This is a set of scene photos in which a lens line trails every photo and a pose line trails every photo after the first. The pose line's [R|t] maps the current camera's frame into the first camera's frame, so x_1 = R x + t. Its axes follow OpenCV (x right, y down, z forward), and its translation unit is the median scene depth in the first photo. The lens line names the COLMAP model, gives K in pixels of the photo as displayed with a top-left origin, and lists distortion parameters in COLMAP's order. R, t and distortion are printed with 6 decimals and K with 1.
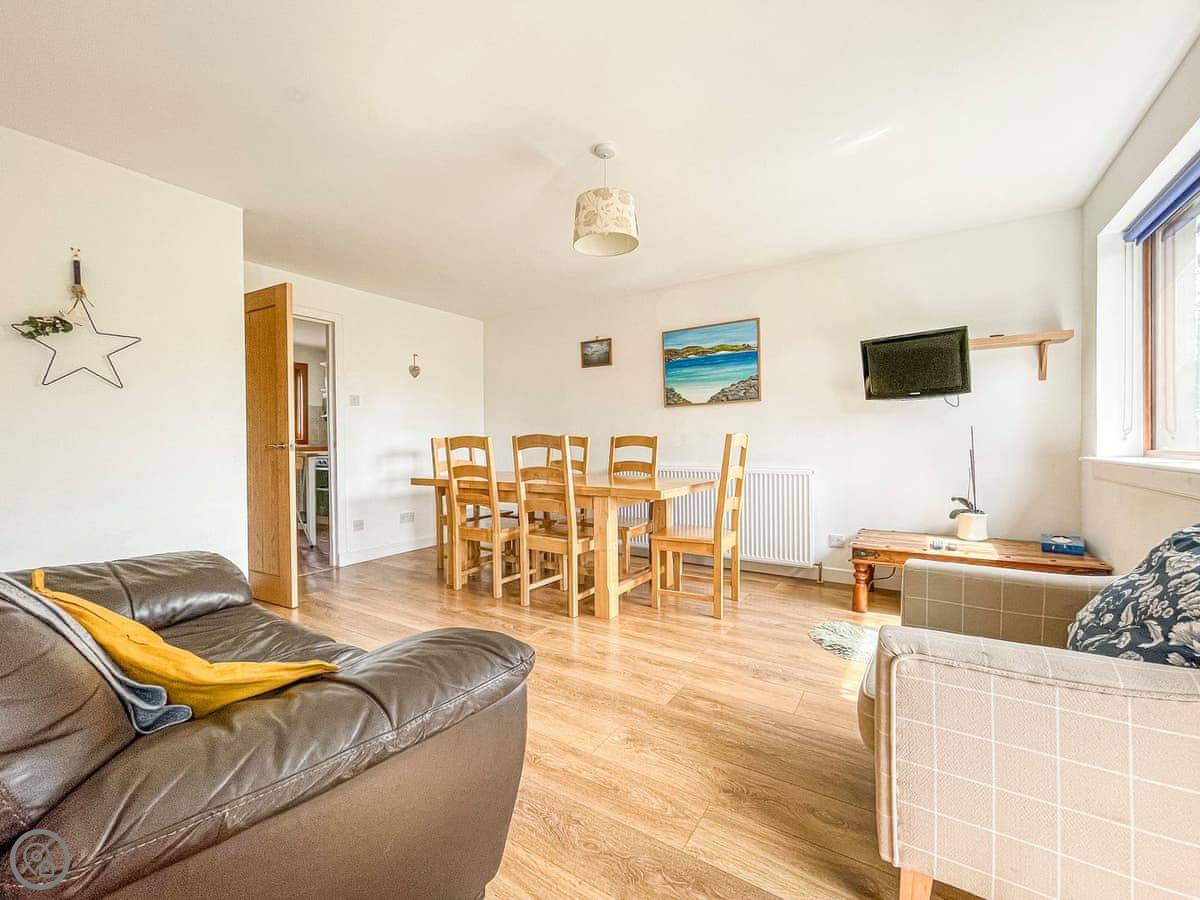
lens RADIAL K [[492.2, 0, 604.3], [0, 492.2, 445.4], [0, 0, 1]] dist [-0.010422, 0.000587]
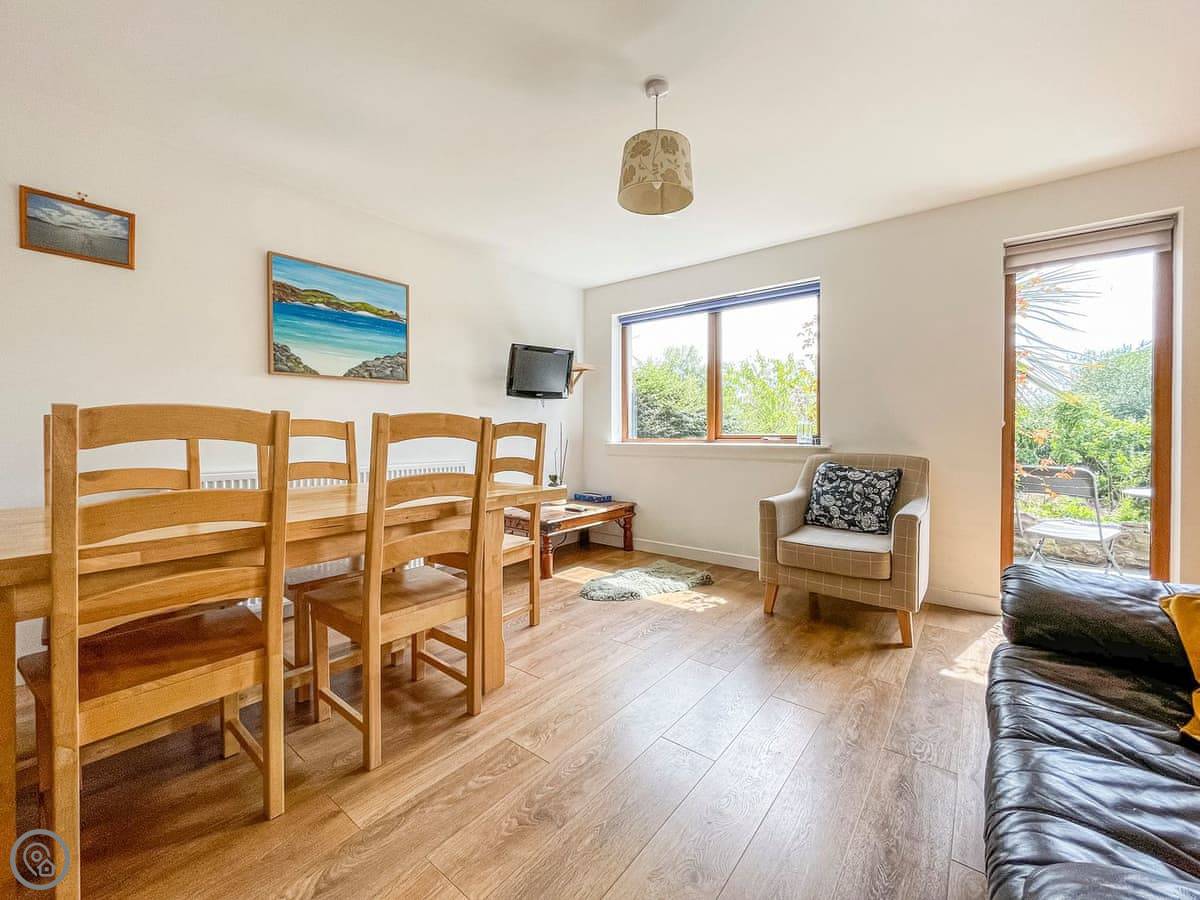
lens RADIAL K [[492.2, 0, 592.6], [0, 492.2, 440.6], [0, 0, 1]] dist [-0.010422, 0.000587]
pose [[0.107715, -0.007501, 0.994154, -0.476089], [-0.000755, 0.999971, 0.007627, 0.001463], [-0.994182, -0.001573, 0.107706, 0.568384]]
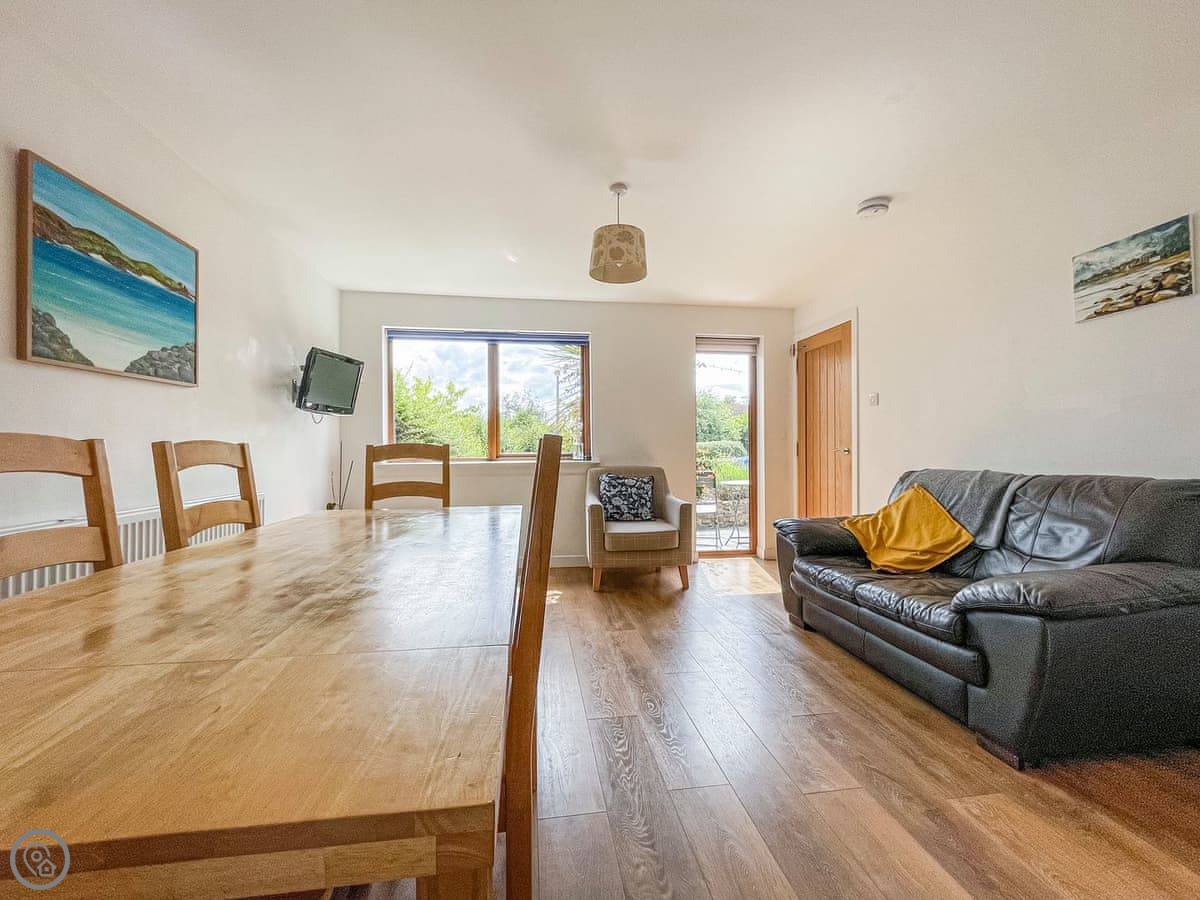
lens RADIAL K [[492.2, 0, 604.2], [0, 492.2, 451.8], [0, 0, 1]] dist [-0.010422, 0.000587]
pose [[-0.655610, 0.005004, 0.755083, -0.449827], [0.009898, 0.999949, 0.001967, -0.006974], [-0.755035, 0.008763, -0.655626, 0.976992]]
